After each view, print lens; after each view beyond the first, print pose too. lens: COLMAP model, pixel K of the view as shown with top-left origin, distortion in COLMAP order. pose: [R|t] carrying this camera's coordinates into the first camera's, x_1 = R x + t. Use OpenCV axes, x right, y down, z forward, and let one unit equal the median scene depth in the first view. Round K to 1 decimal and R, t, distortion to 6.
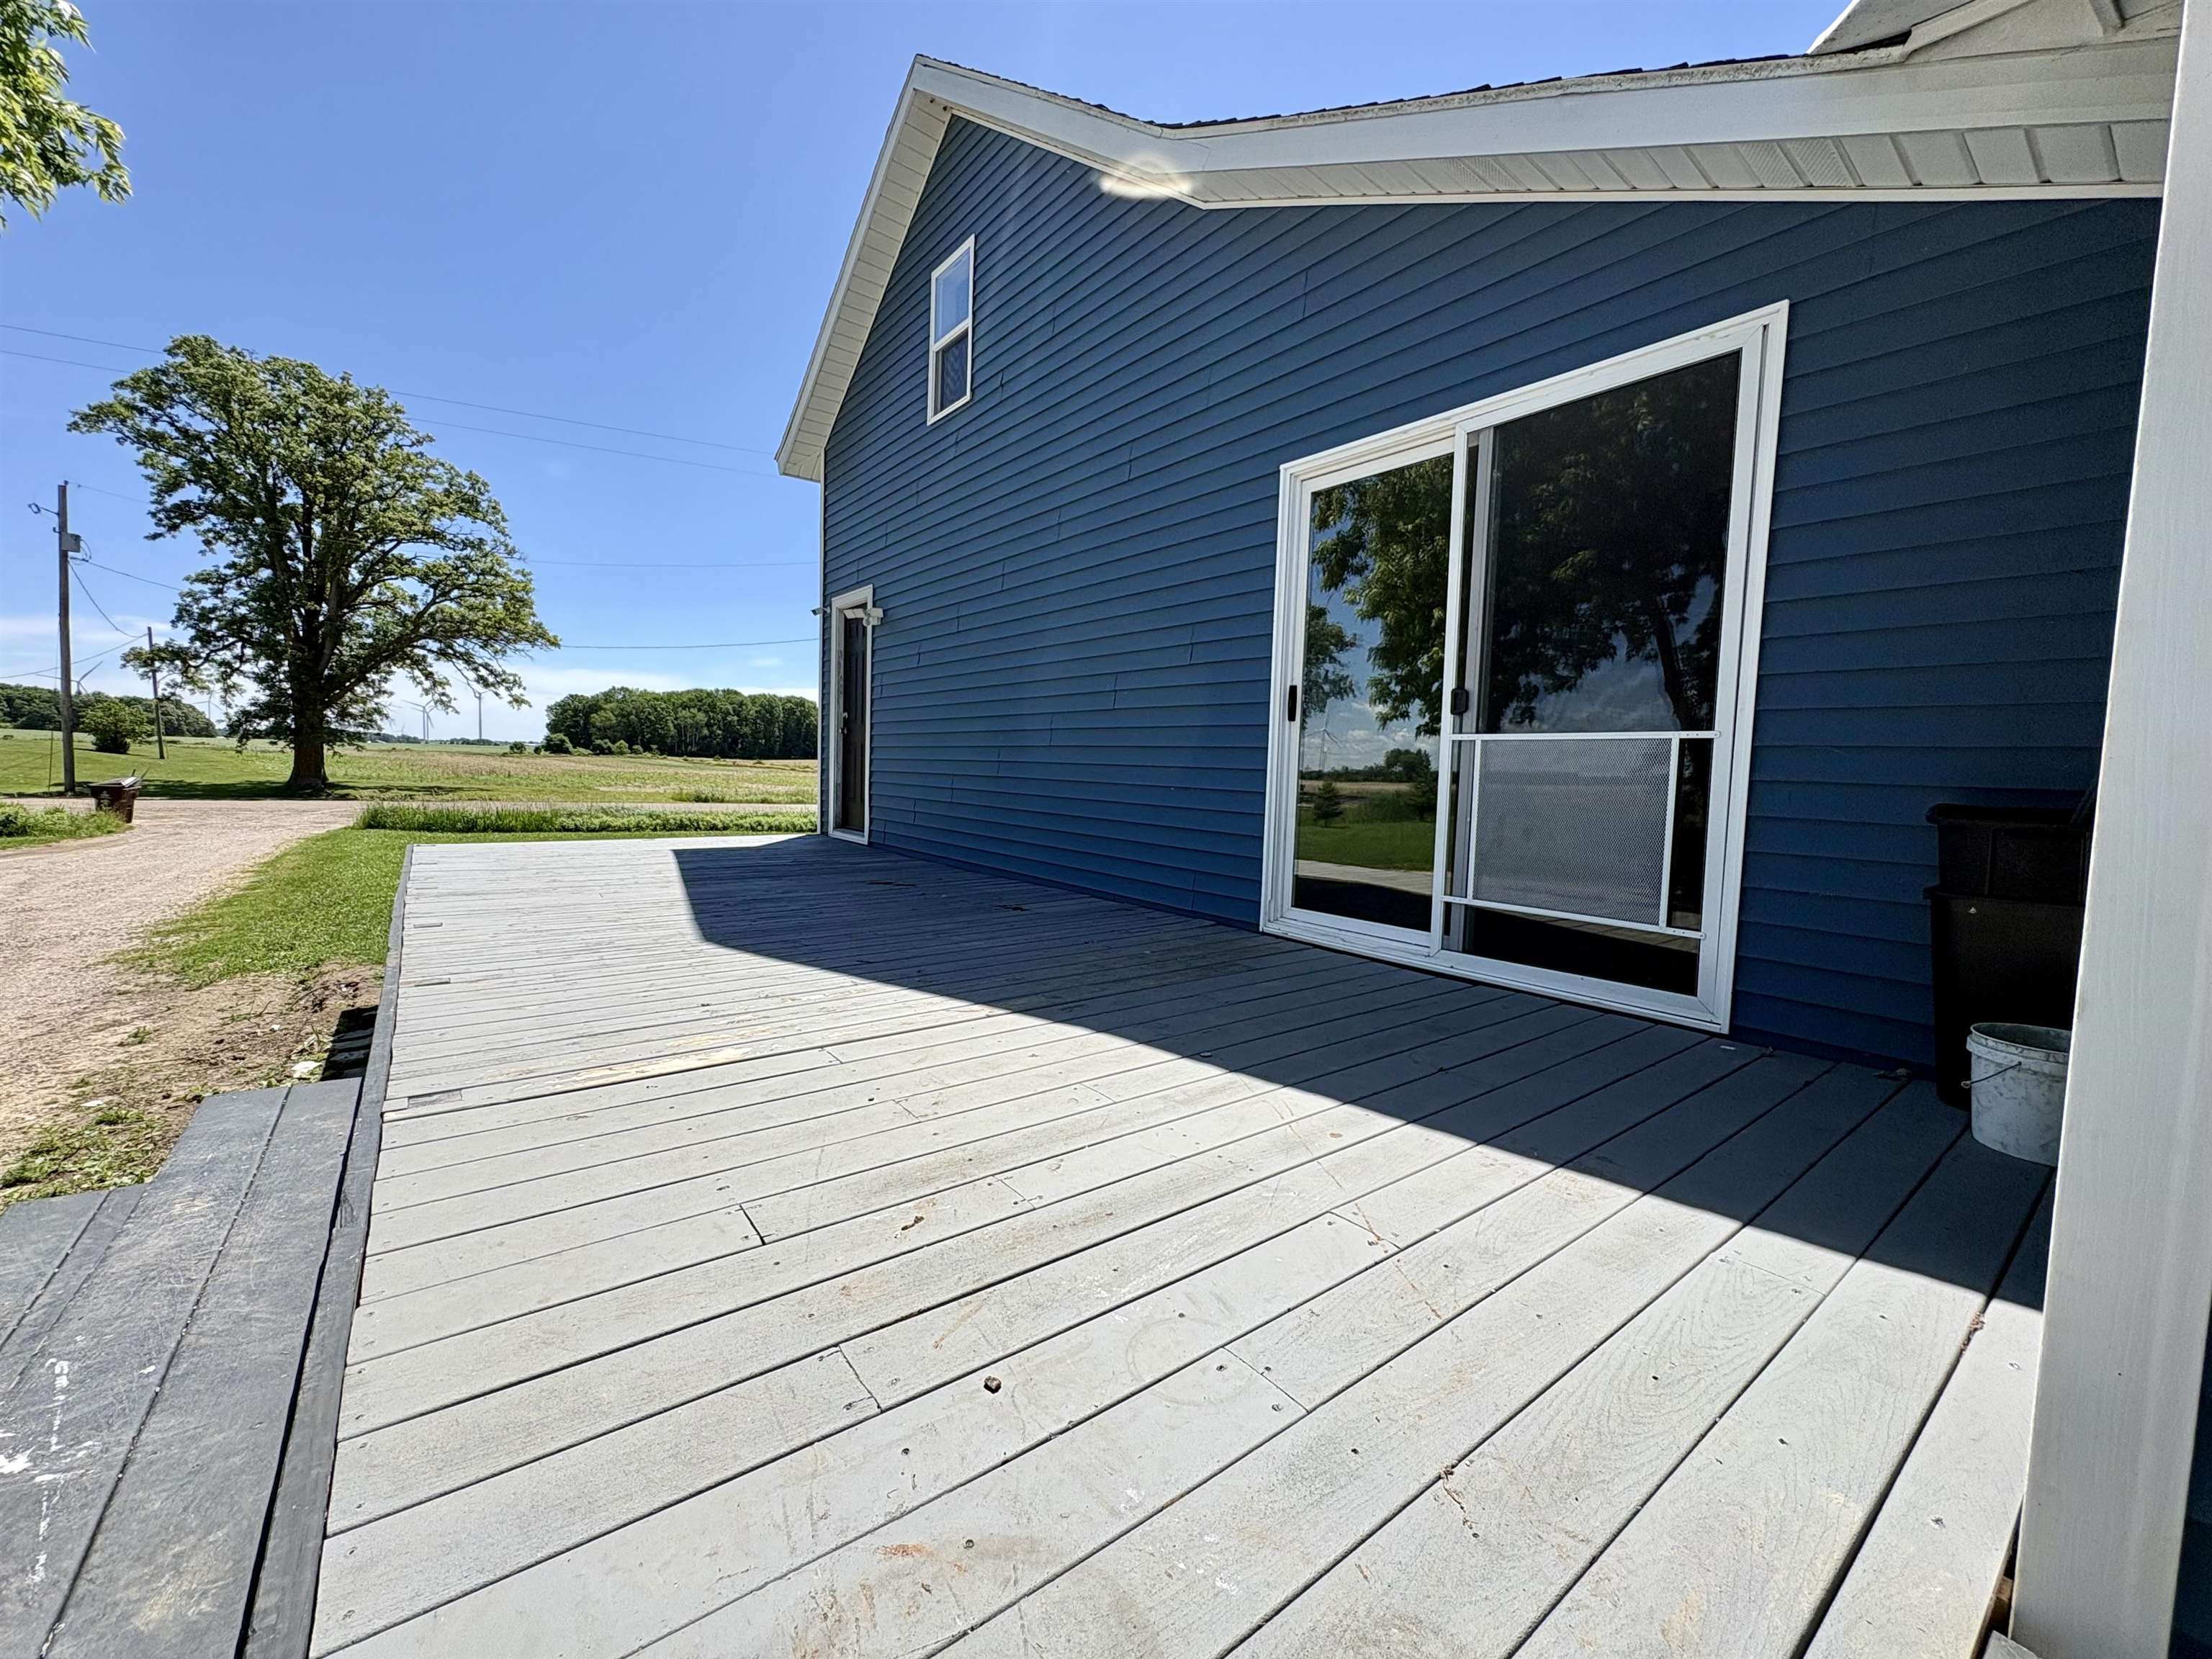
lens RADIAL K [[886.6, 0, 1106.0], [0, 886.6, 829.5], [0, 0, 1]] dist [0.000217, 0.000032]
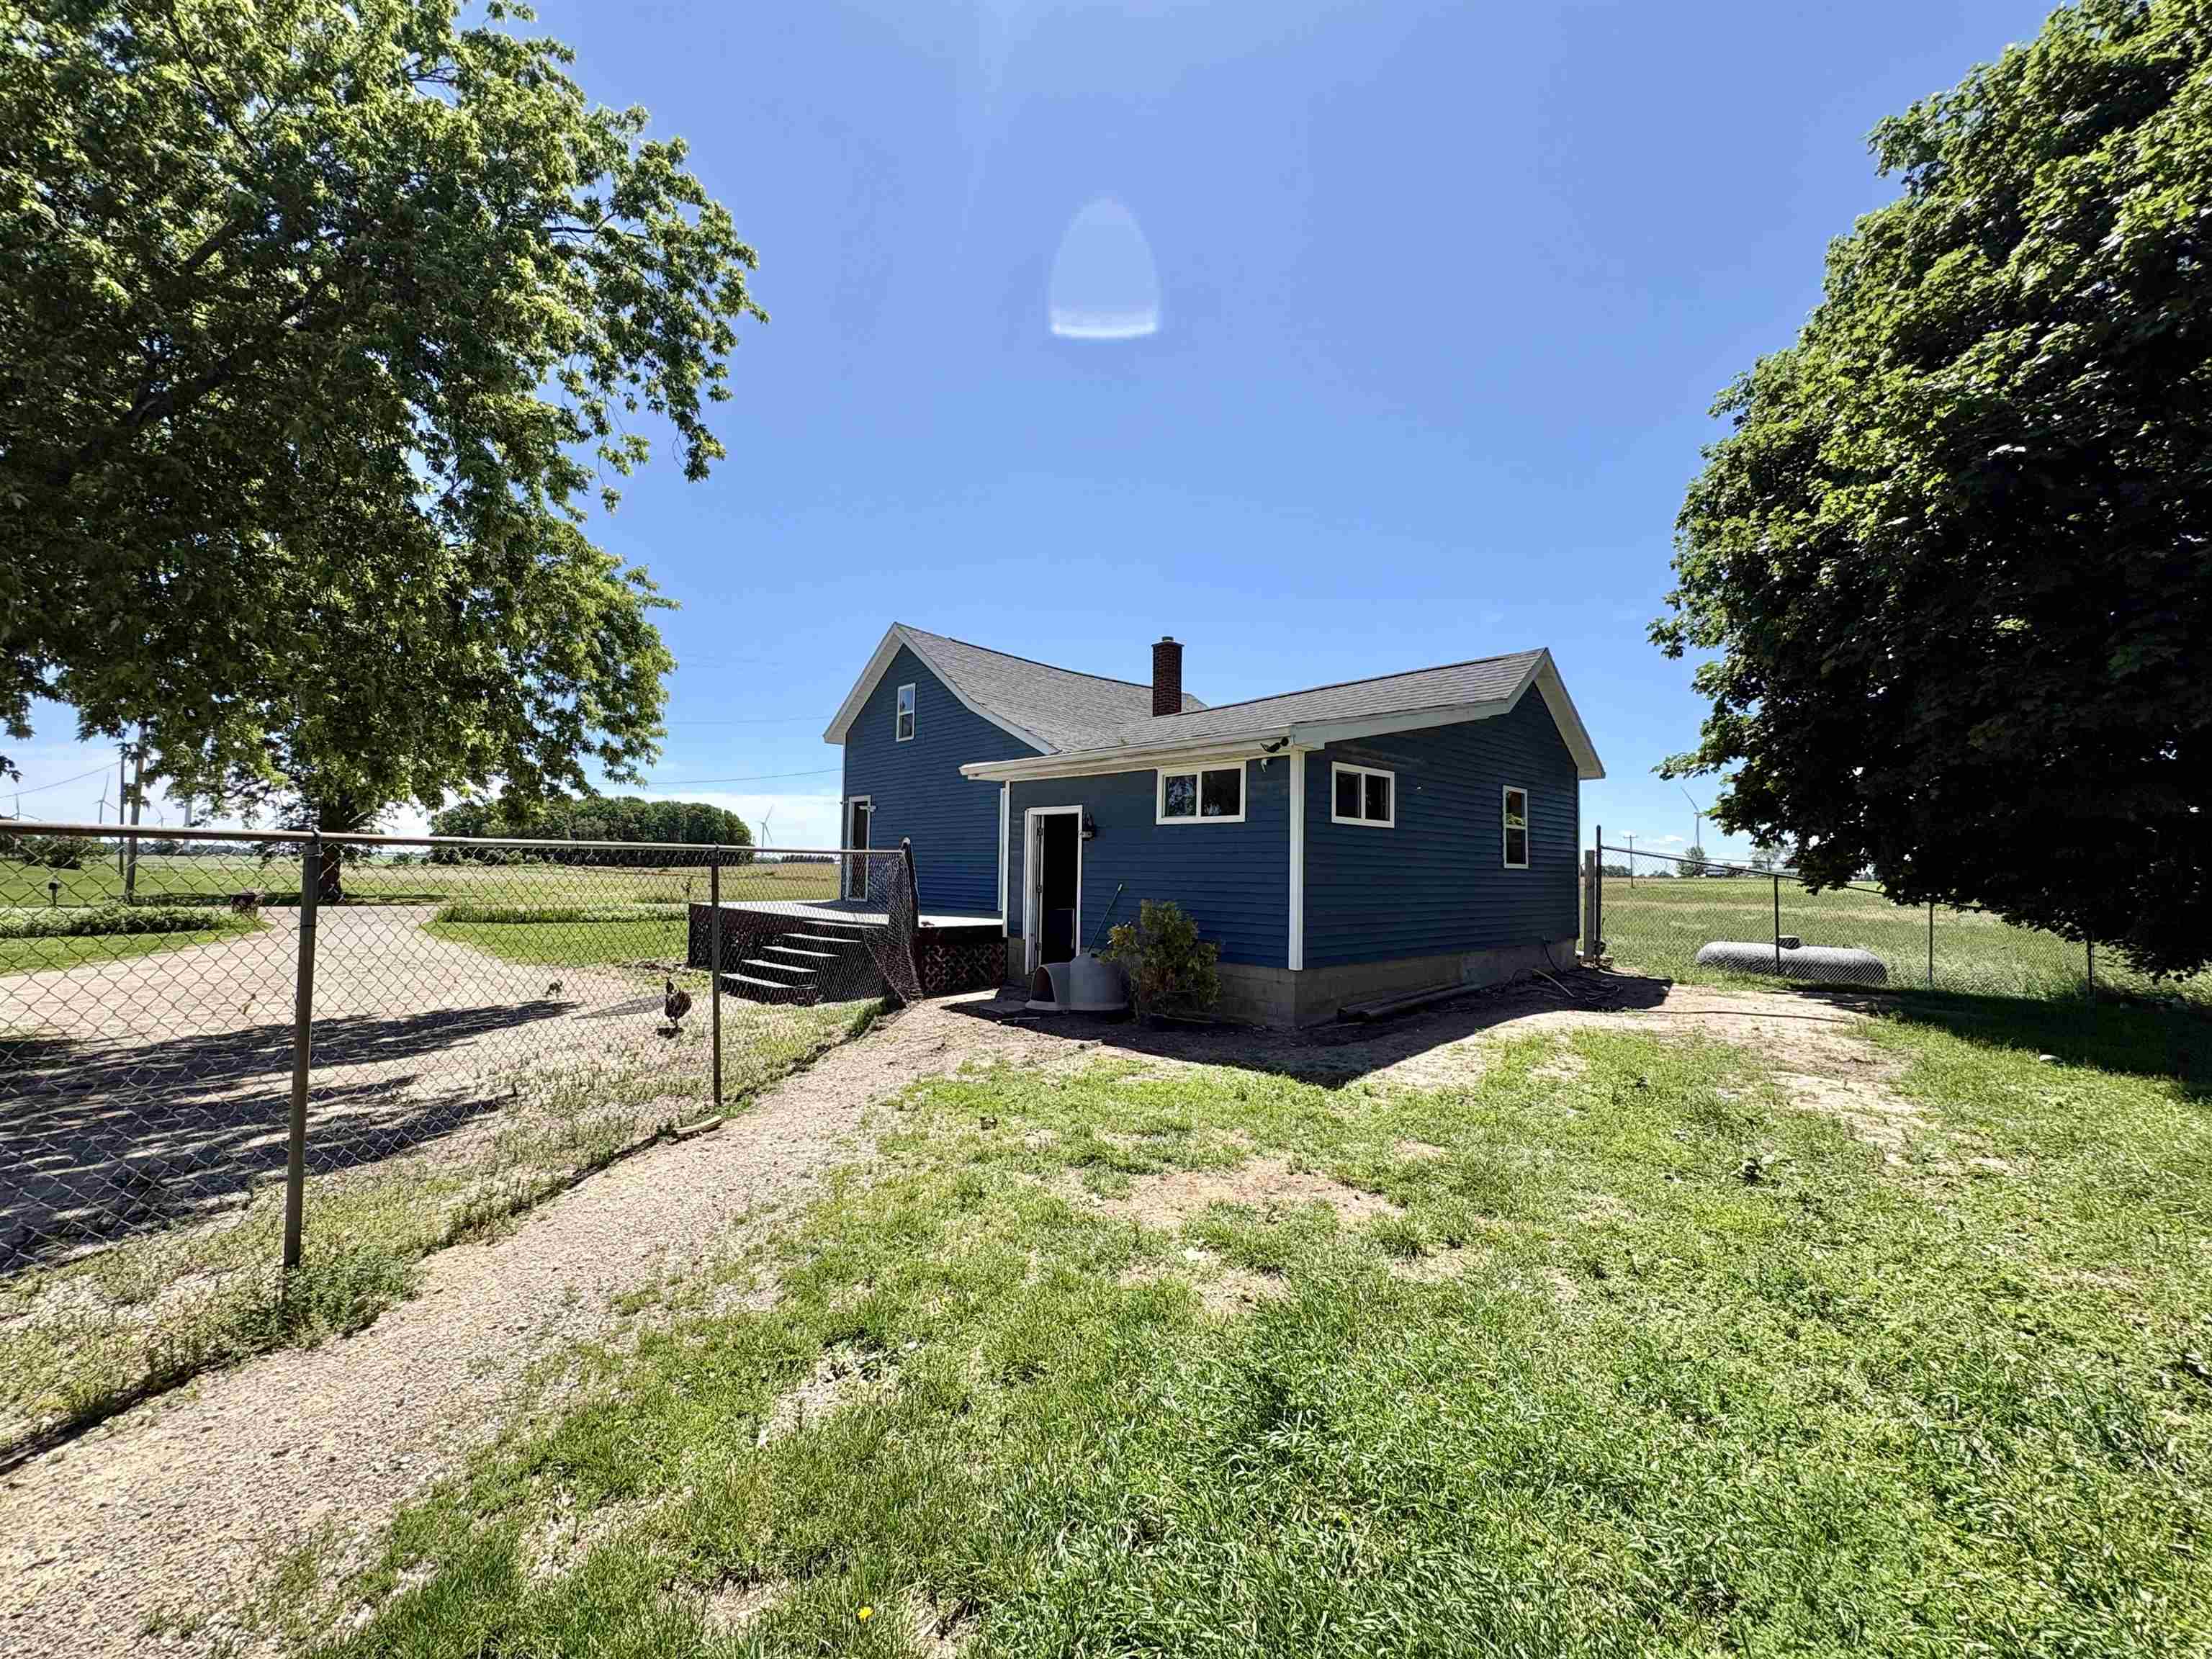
lens RADIAL K [[886.6, 0, 1106.0], [0, 886.6, 829.5], [0, 0, 1]] dist [0.000217, 0.000032]
pose [[0.994672, -0.013105, 0.102251, 0.032286], [0.024575, 0.993434, -0.111734, 0.026420], [-0.100115, 0.113651, 0.988464, -0.357605]]
